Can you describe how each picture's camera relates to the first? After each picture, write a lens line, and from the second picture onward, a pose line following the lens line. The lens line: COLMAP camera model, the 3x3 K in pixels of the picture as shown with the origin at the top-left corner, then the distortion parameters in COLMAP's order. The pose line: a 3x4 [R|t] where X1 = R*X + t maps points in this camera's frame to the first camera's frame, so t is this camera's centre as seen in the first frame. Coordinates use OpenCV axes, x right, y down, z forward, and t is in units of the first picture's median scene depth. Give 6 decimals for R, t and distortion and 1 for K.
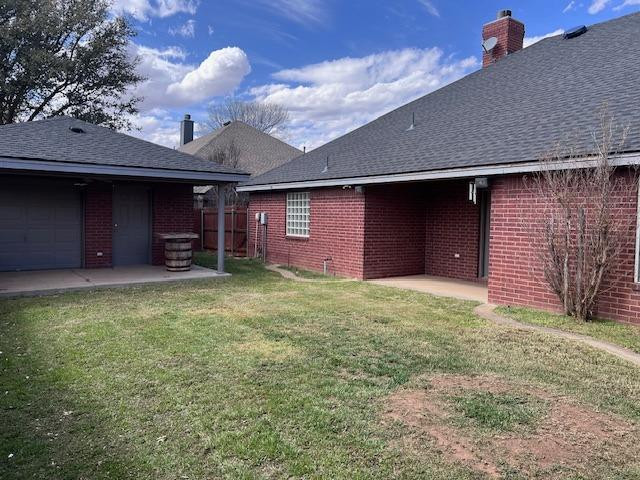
lens RADIAL K [[465.1, 0, 320.0], [0, 465.1, 240.0], [0, 0, 1]] dist [0.047053, -0.057619]
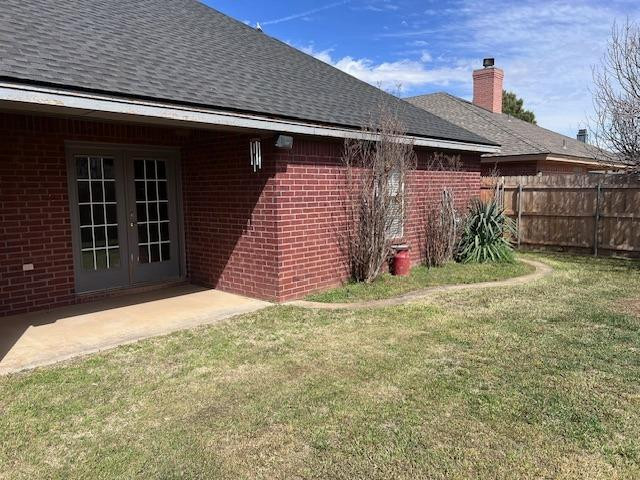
lens RADIAL K [[465.1, 0, 320.0], [0, 465.1, 240.0], [0, 0, 1]] dist [0.047053, -0.057619]
pose [[-0.149263, -0.124383, 0.980943, -0.389783], [0.063950, 0.988765, 0.135106, -0.068286], [-0.986727, 0.082897, -0.139631, 1.062797]]
